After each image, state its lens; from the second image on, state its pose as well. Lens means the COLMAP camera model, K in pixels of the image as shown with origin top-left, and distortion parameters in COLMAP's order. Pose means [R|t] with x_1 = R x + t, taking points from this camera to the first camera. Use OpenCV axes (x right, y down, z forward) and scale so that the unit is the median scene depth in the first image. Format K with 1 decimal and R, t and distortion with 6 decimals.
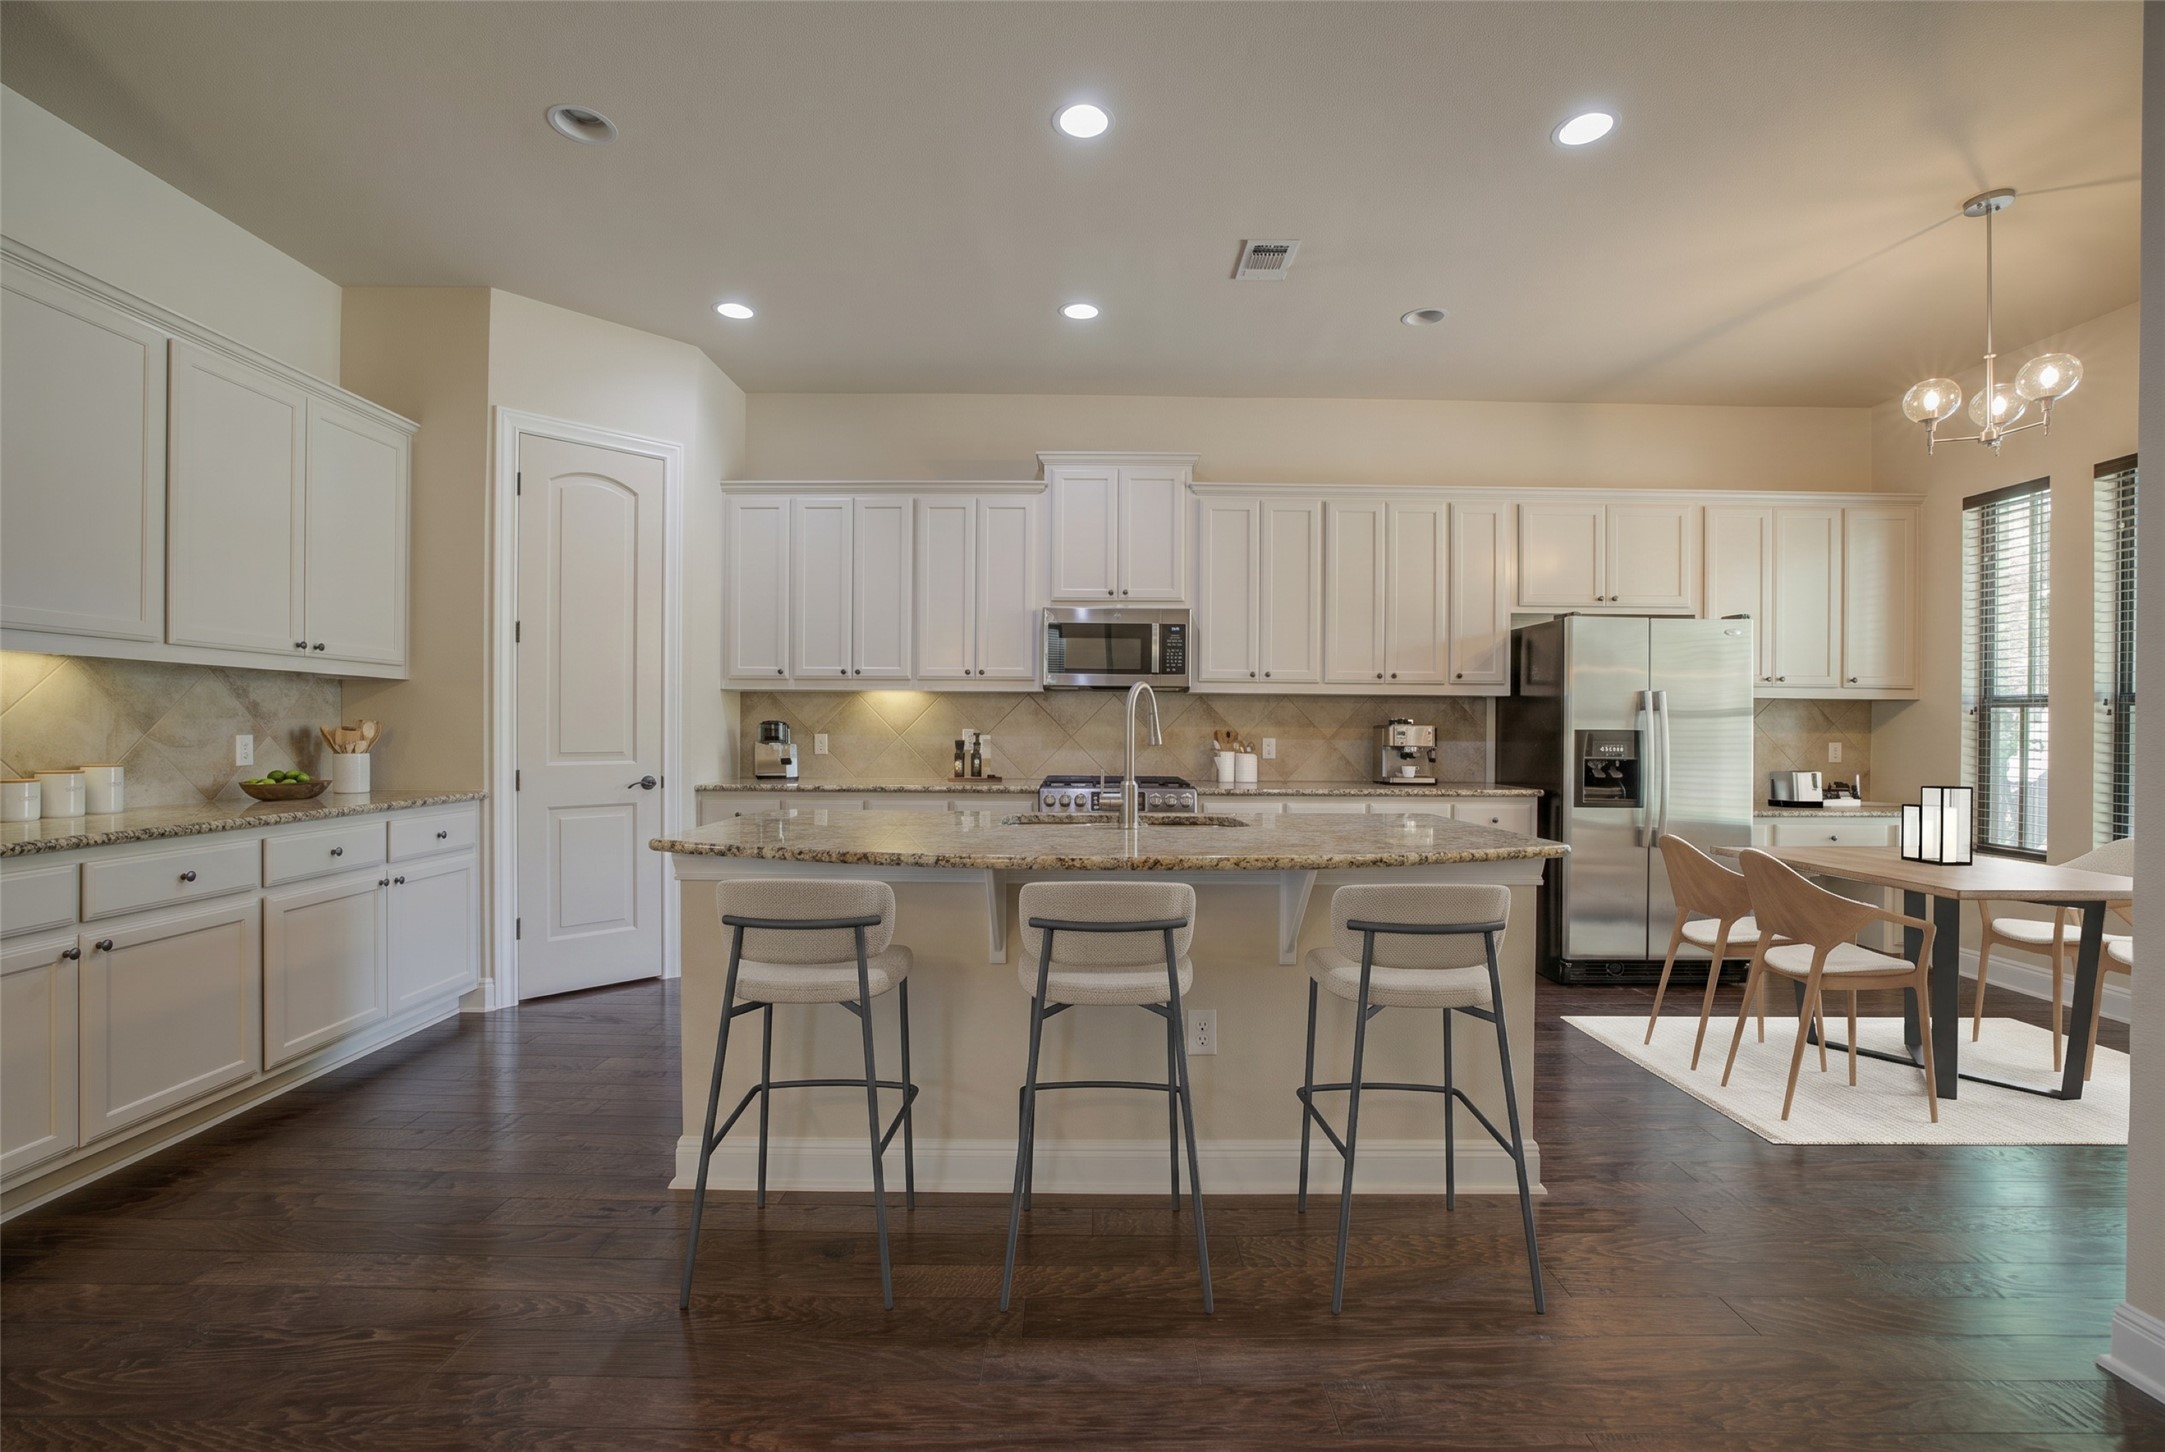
lens RADIAL K [[921.7, 0, 1076.9], [0, 921.7, 730.4], [0, 0, 1]] dist [-0.048329, 0.018159]
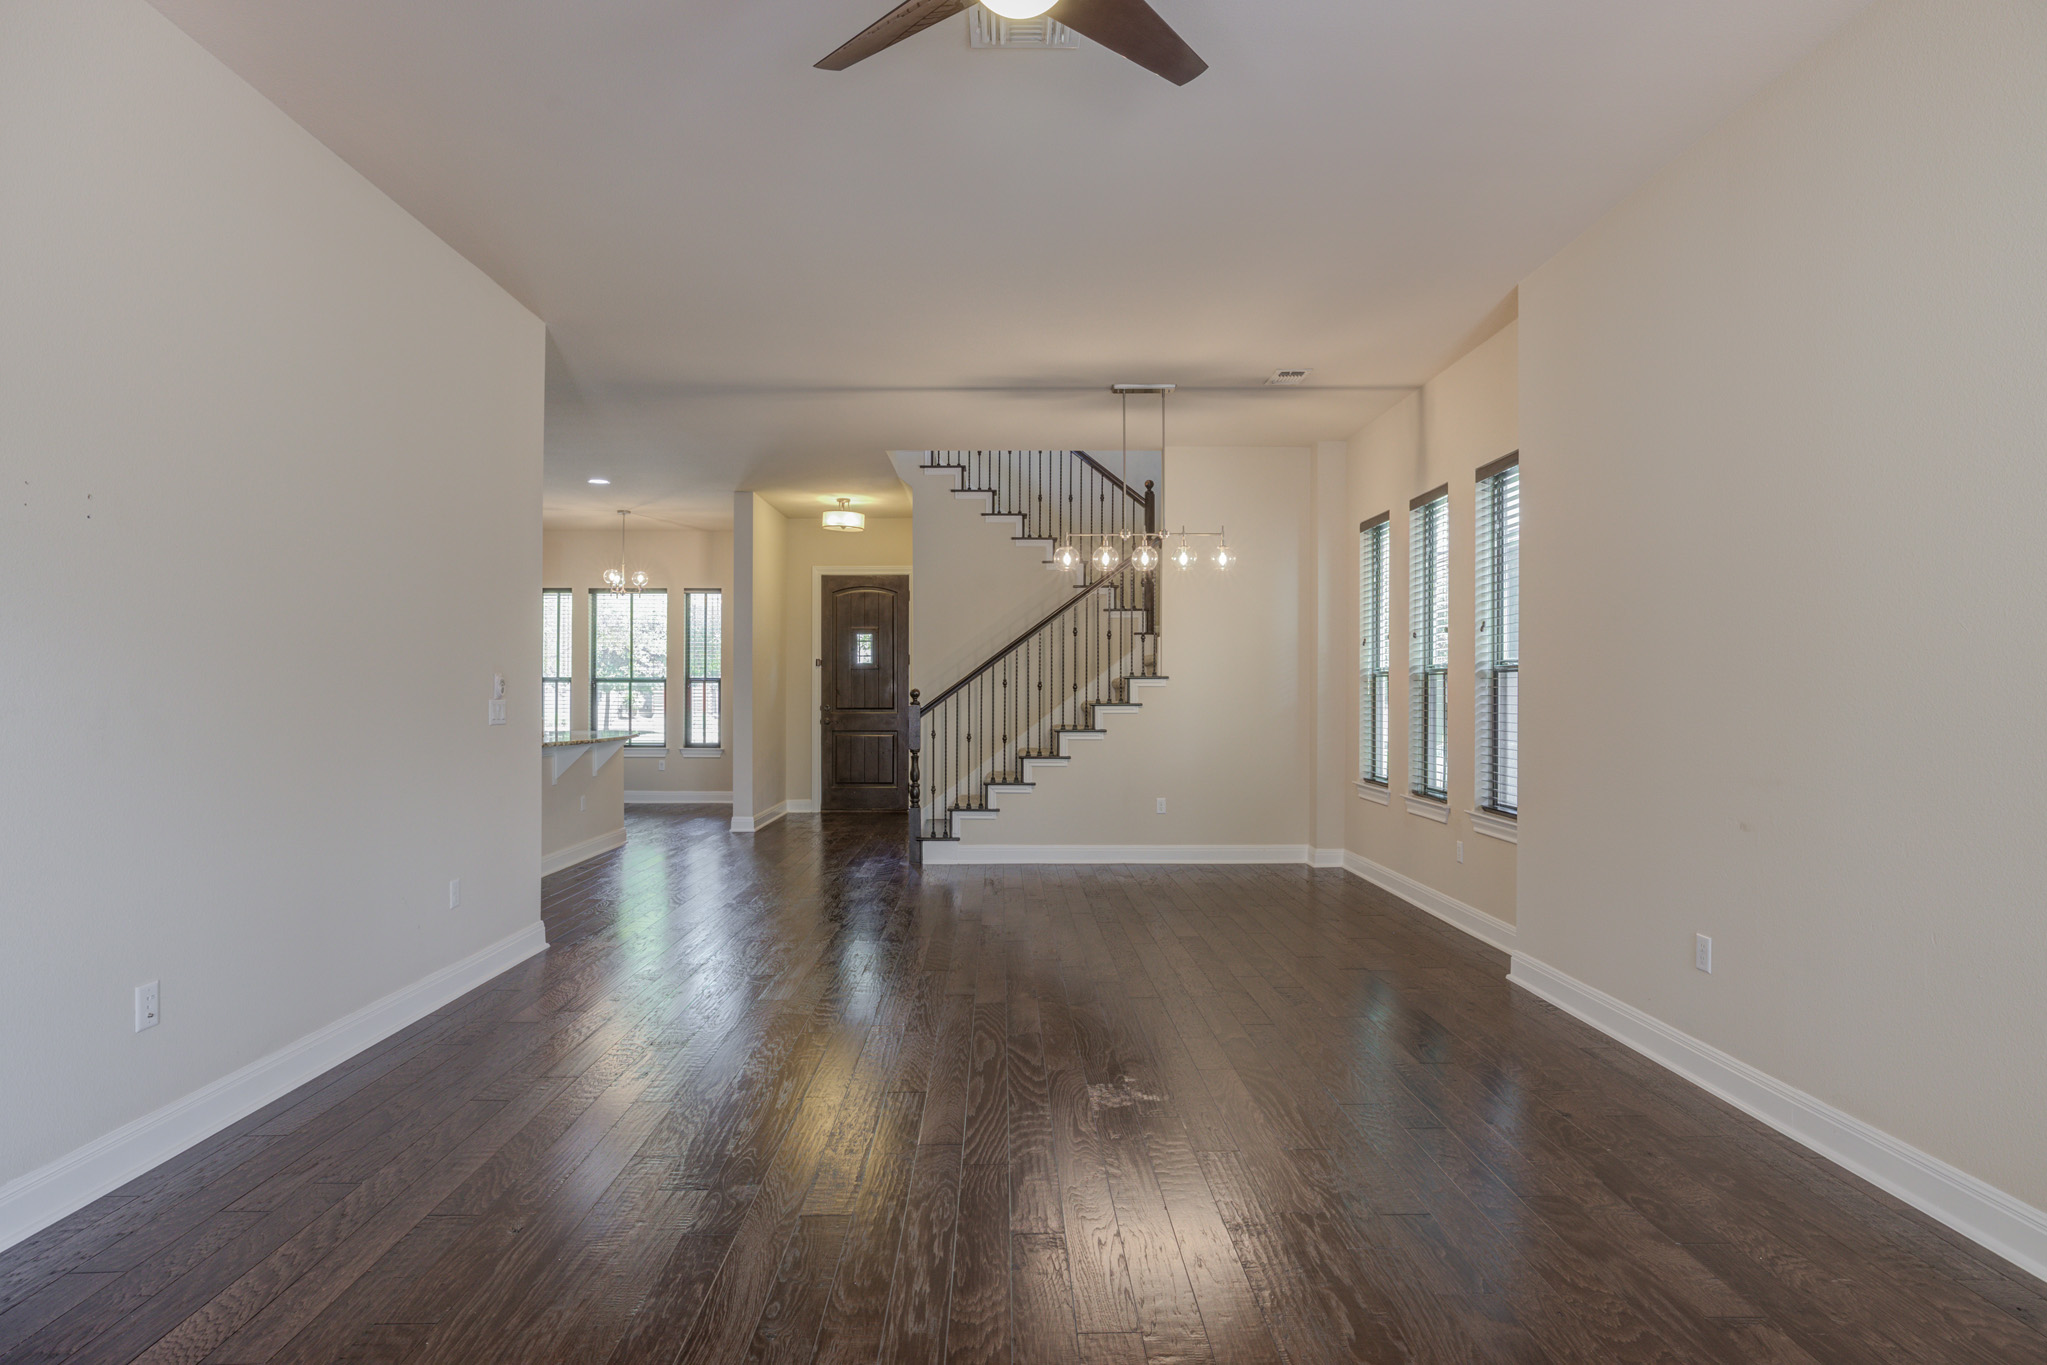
lens RADIAL K [[1073.8, 0, 1020.7], [0, 1073.8, 684.6], [0, 0, 1]] dist [-0.022028, 0.016999]
pose [[-0.020770, -0.002116, 0.999782, -1.699056], [0.000034, 0.999998, 0.002117, -0.025659], [-0.999784, 0.000078, -0.020770, -0.157521]]
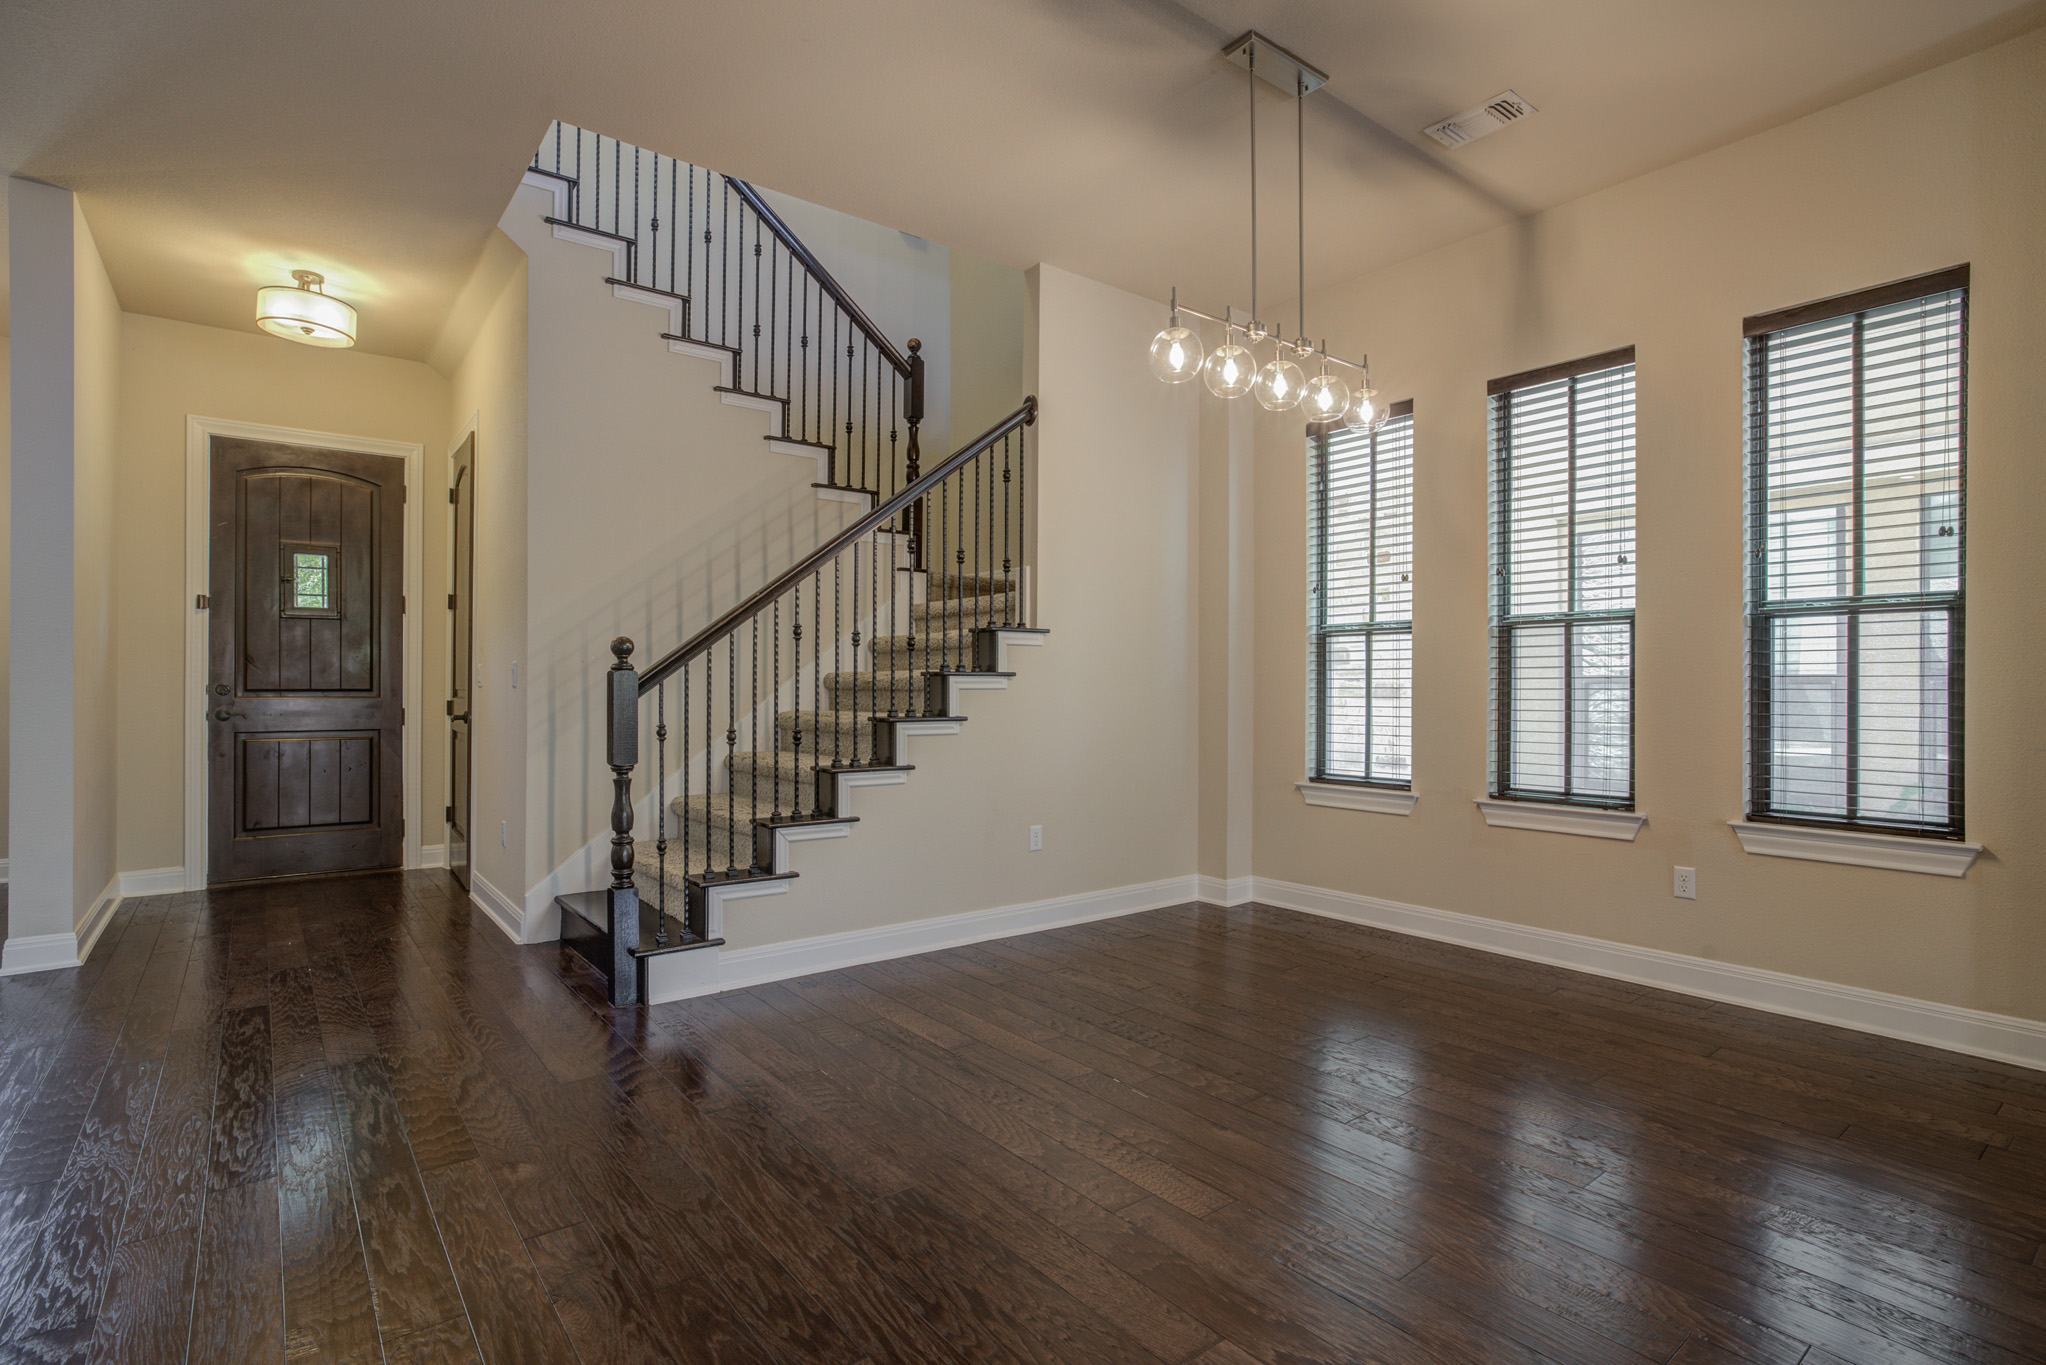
lens RADIAL K [[986.1, 0, 995.0], [0, 986.1, 684.0], [0, 0, 1]] dist [-0.011519, 0.016109]
pose [[-0.602568, -0.005799, 0.798046, -0.728201], [-0.006061, 0.999978, 0.002690, 0.017933], [-0.798044, -0.003216, -0.602590, 0.211545]]
